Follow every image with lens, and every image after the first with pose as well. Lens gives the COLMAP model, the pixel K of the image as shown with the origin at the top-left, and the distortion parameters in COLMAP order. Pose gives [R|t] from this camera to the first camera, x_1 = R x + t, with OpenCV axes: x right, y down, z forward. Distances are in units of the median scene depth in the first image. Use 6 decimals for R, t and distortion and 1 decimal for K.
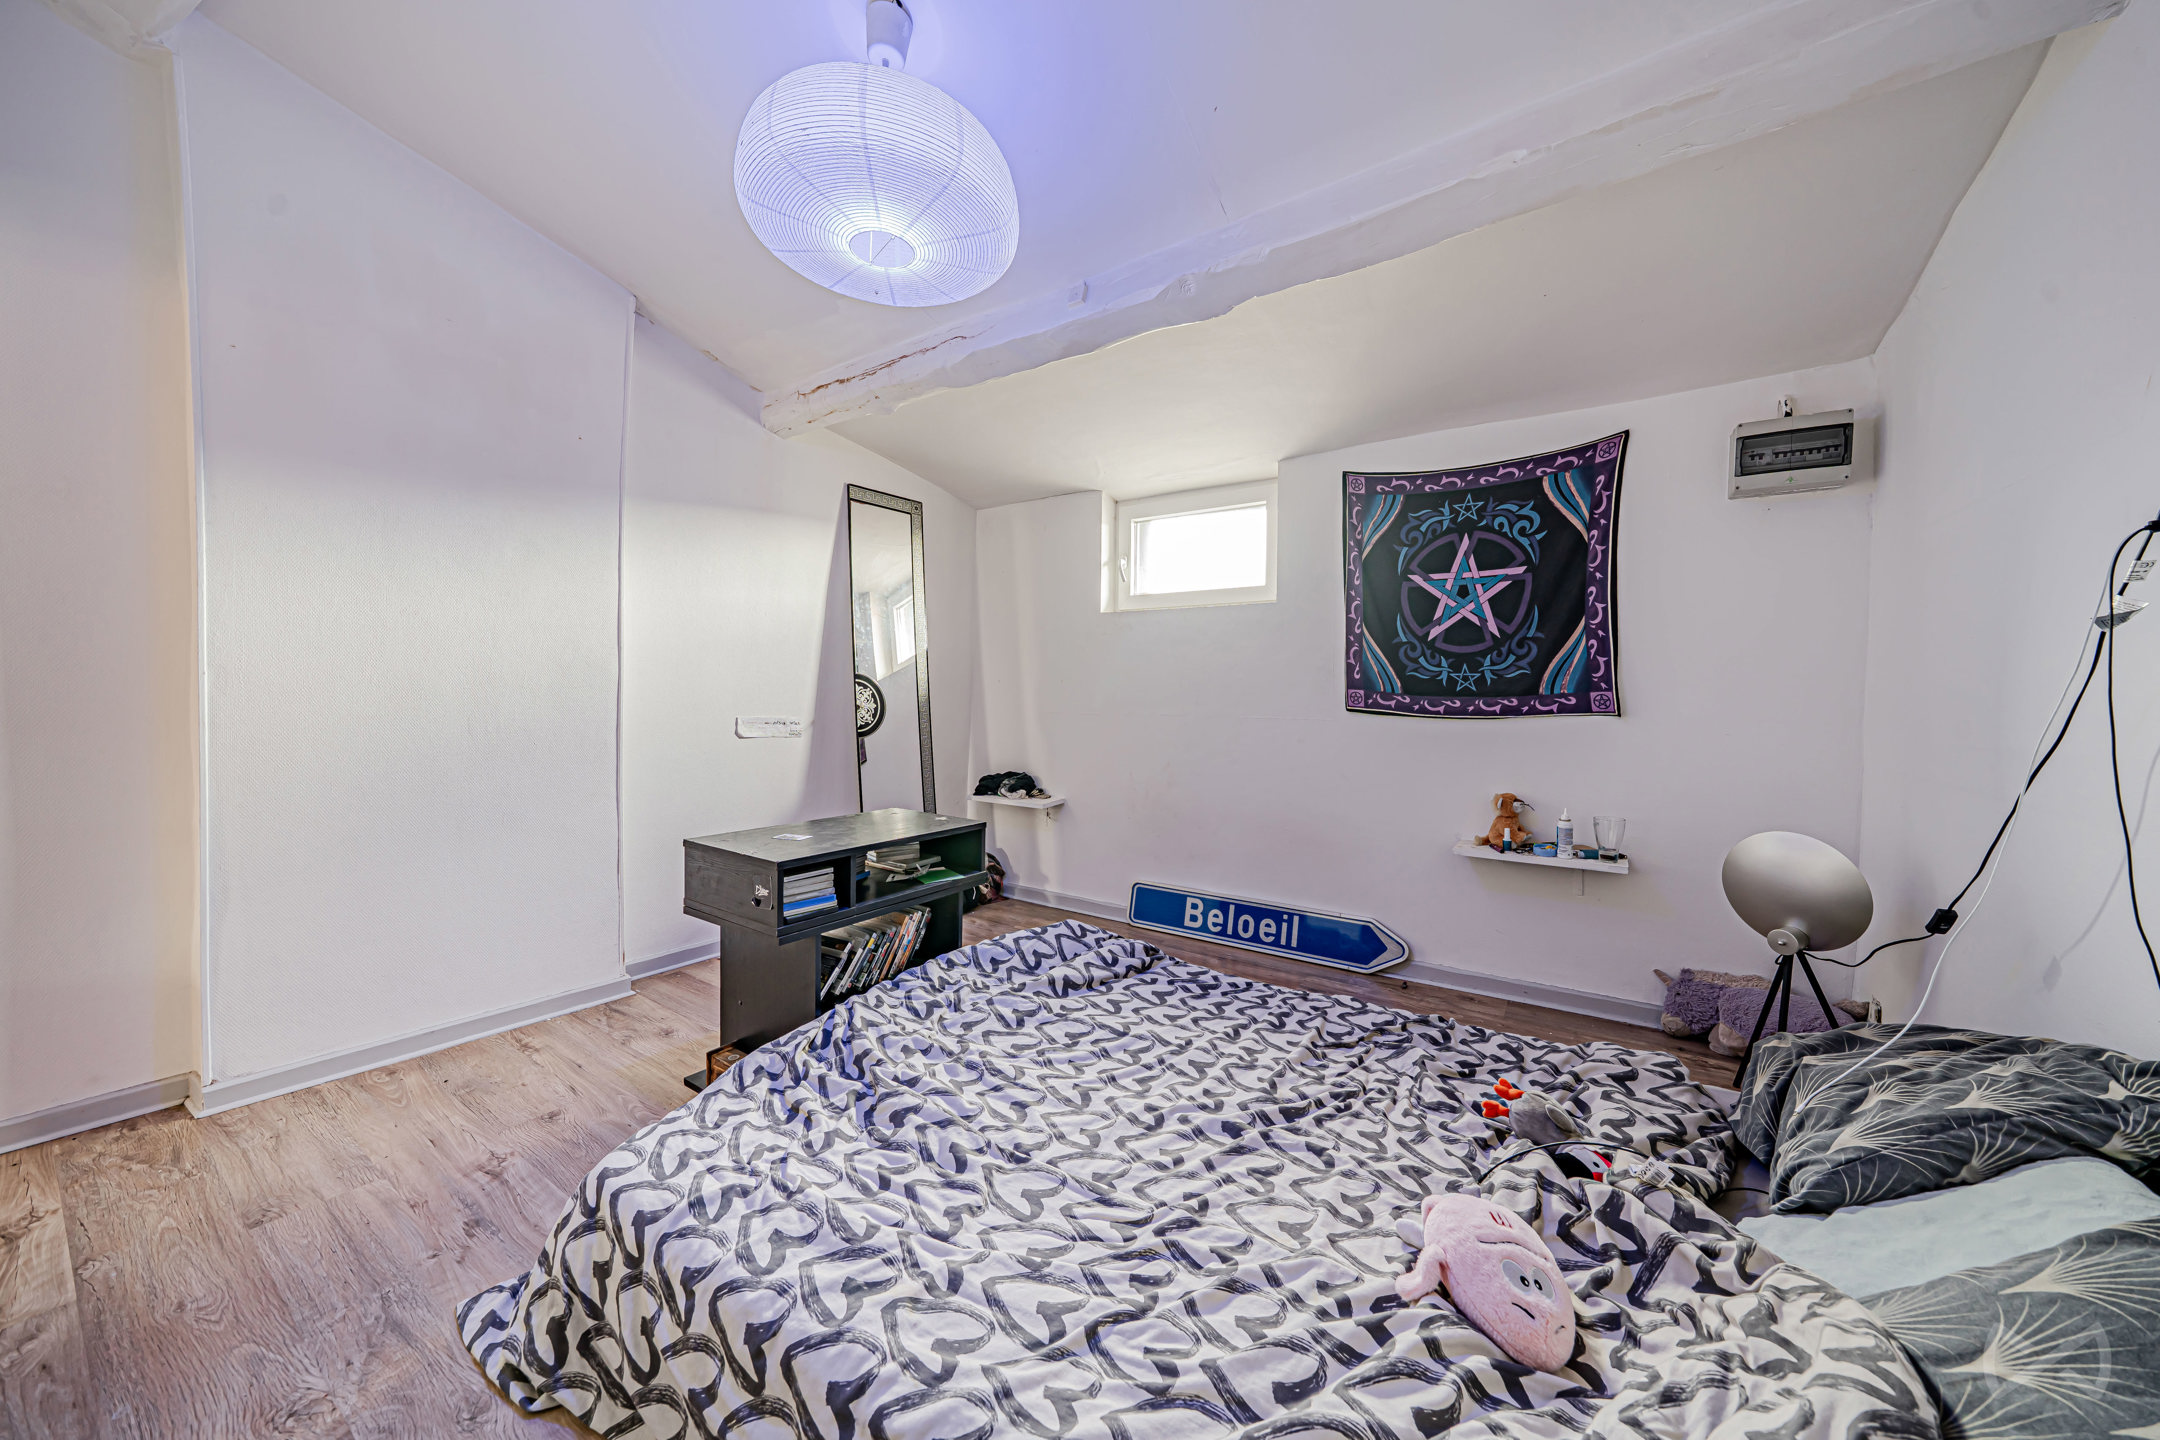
lens RADIAL K [[727.3, 0, 1084.6], [0, 727.3, 709.2], [0, 0, 1]] dist [-0.001698, -0.000001]
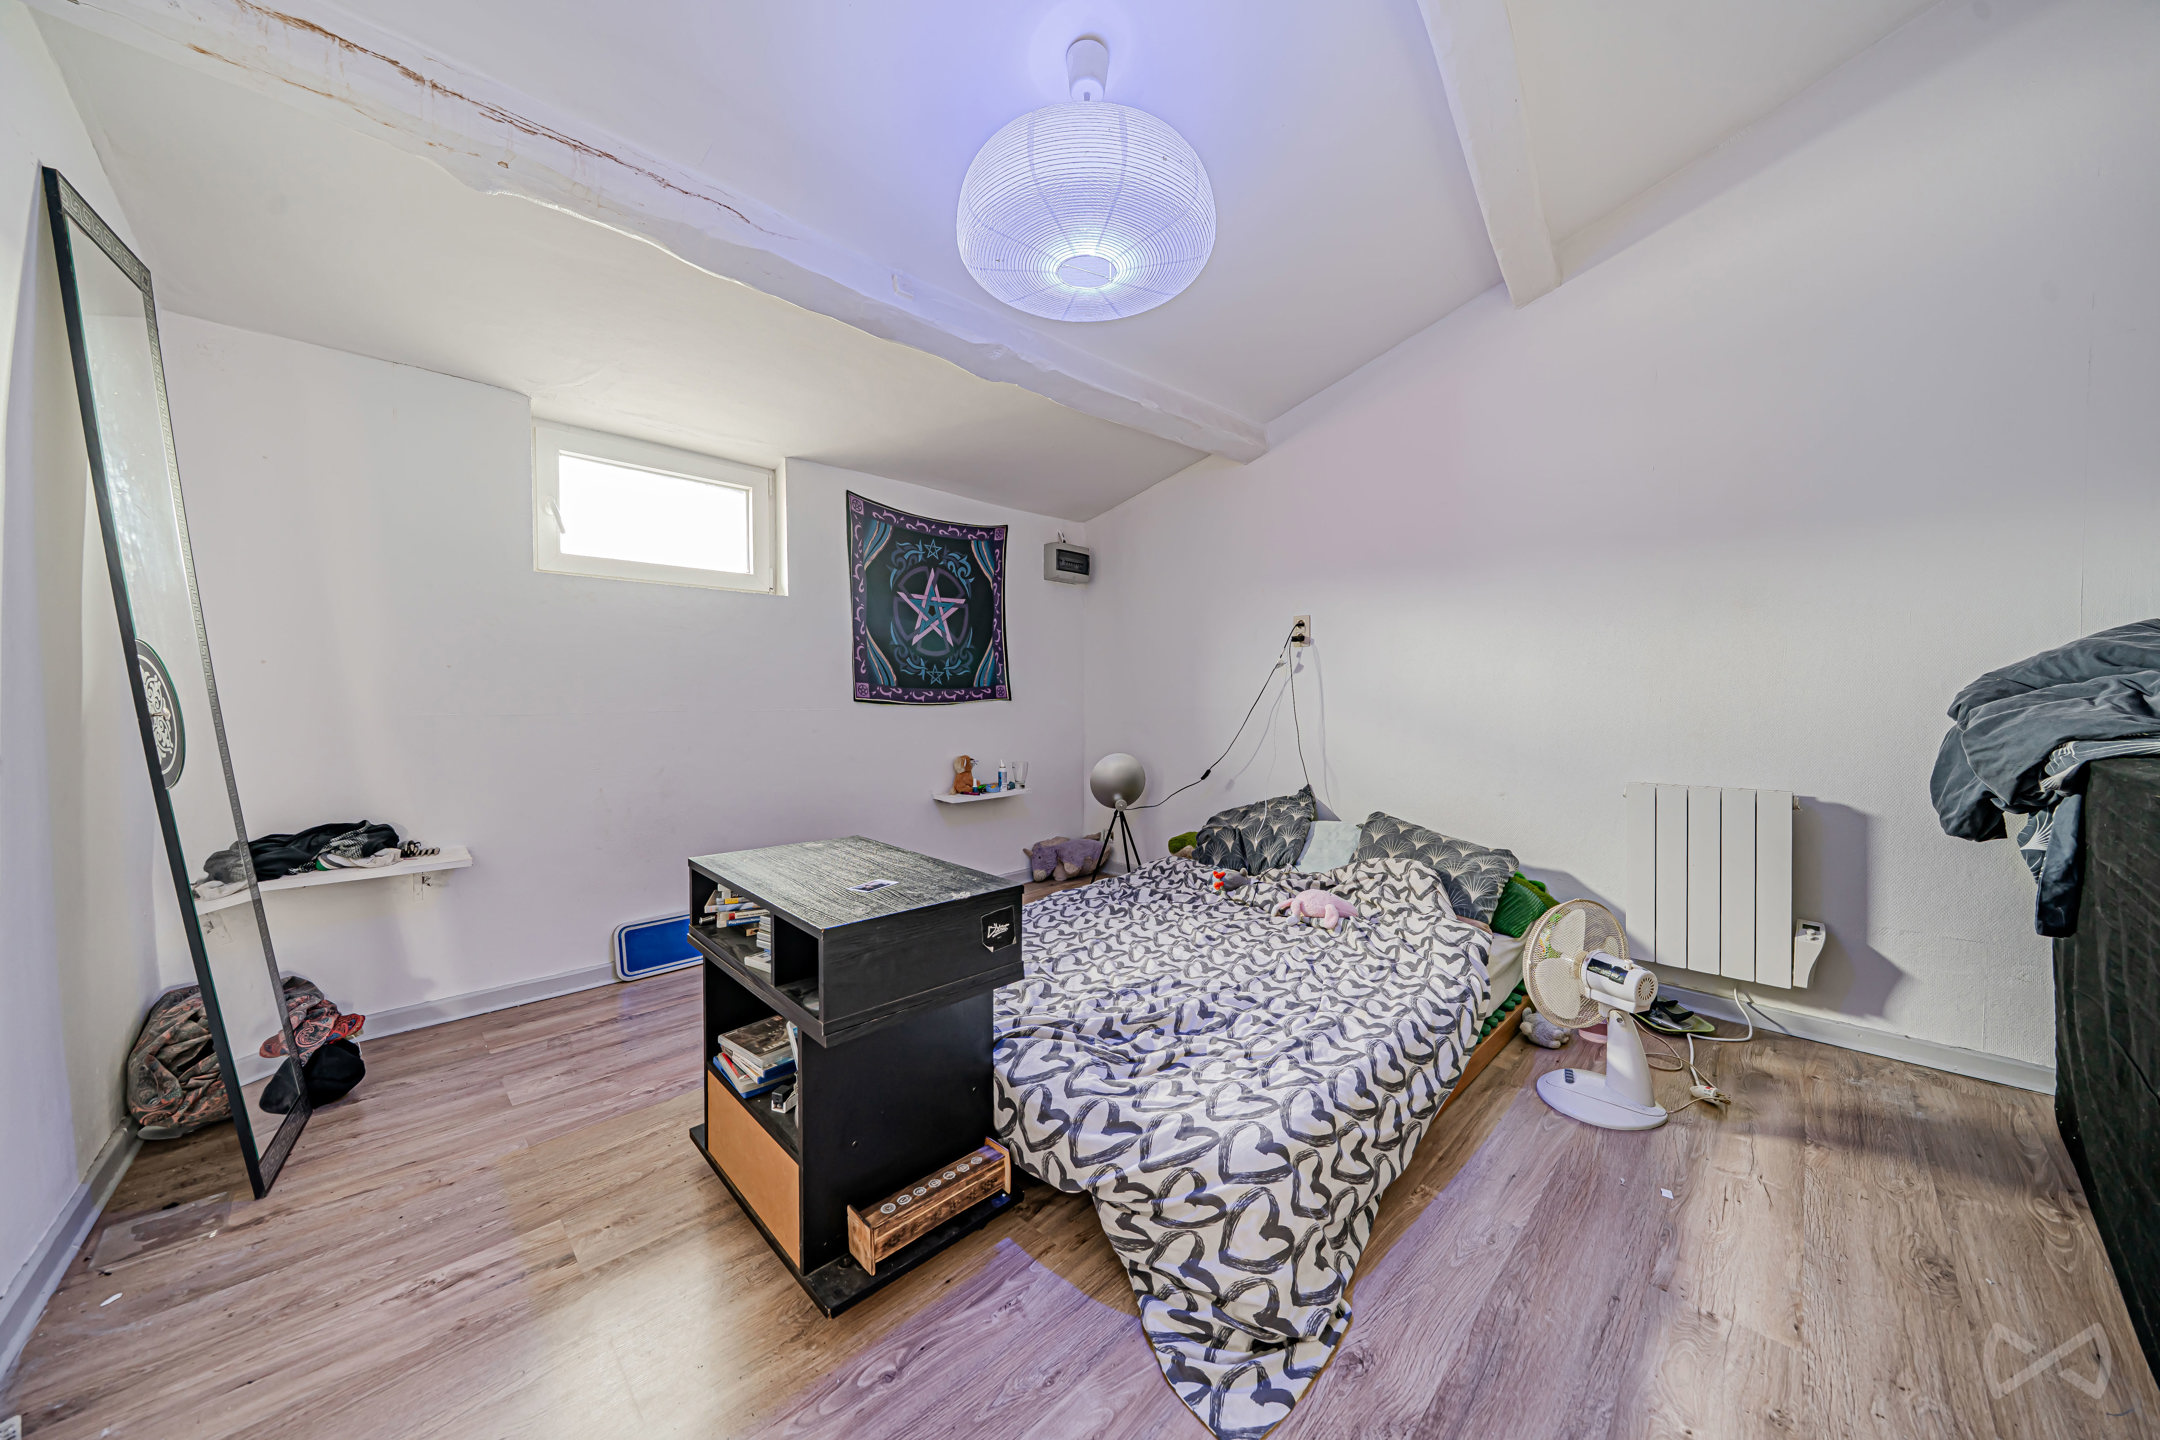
lens RADIAL K [[727.3, 0, 1084.8], [0, 727.3, 708.9], [0, 0, 1]] dist [-0.001698, -0.000001]
pose [[0.213058, -0.032369, 0.976503, -0.746397], [0.015084, 0.999441, 0.029838, -0.015898], [-0.976923, 0.008372, 0.213427, 0.438101]]
